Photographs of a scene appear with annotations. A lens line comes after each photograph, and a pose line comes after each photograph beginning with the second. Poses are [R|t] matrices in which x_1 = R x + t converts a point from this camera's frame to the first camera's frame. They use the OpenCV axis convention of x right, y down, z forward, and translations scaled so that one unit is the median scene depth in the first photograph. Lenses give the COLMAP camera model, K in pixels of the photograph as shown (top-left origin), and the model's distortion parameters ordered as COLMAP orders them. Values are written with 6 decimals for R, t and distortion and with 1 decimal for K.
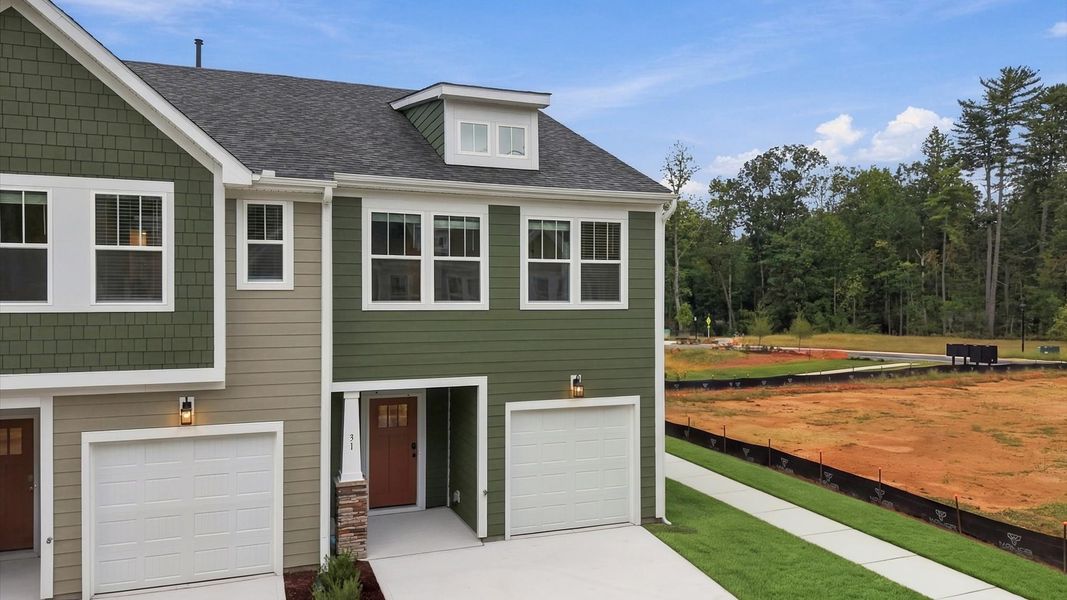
lens RADIAL K [[738.0, 0, 533.5], [0, 738.0, 300.0], [0, 0, 1]] dist [-0.000550, -0.003258]
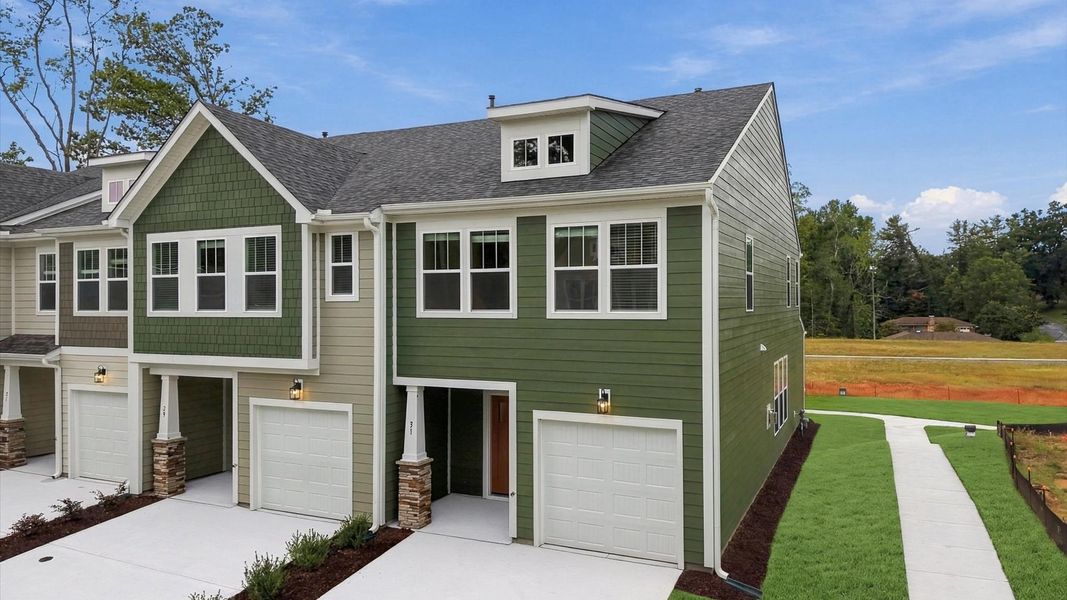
lens RADIAL K [[738.0, 0, 533.5], [0, 738.0, 300.0], [0, 0, 1]] dist [-0.000550, -0.003258]
pose [[0.698372, -0.007020, -0.715700, 0.705467], [0.001349, 0.999963, -0.008492, -0.003653], [0.715733, 0.004965, 0.698356, 0.297082]]
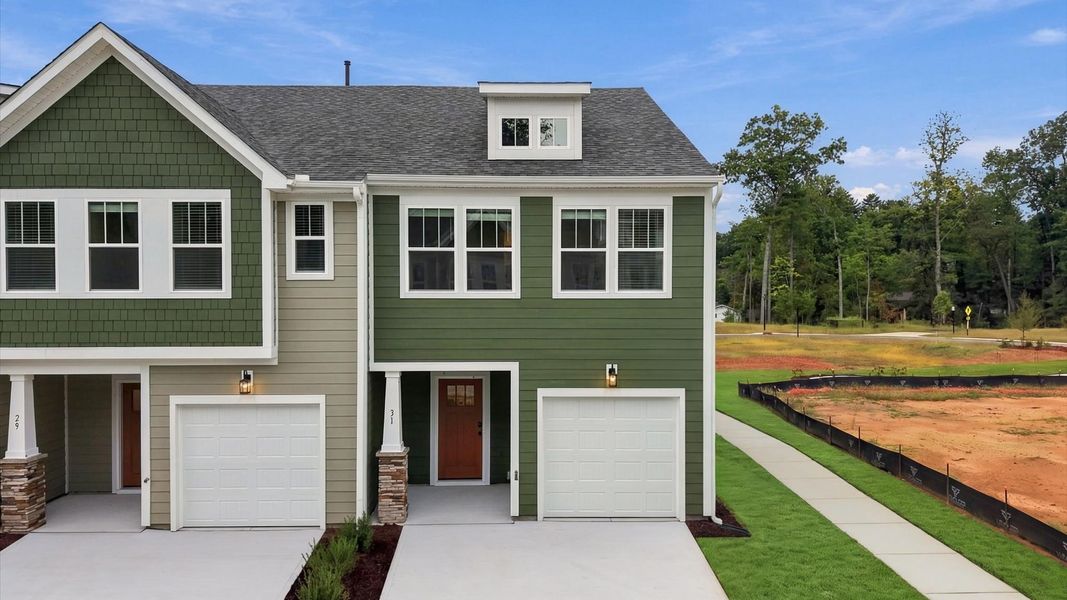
lens RADIAL K [[717.2, 0, 533.5], [0, 717.2, 300.0], [0, 0, 1]] dist [0.003133, -0.002553]
pose [[0.942807, 0.007015, -0.333264, 0.295975], [-0.000958, 0.999831, 0.018336, -0.002712], [0.333337, -0.016968, 0.942655, 0.057841]]
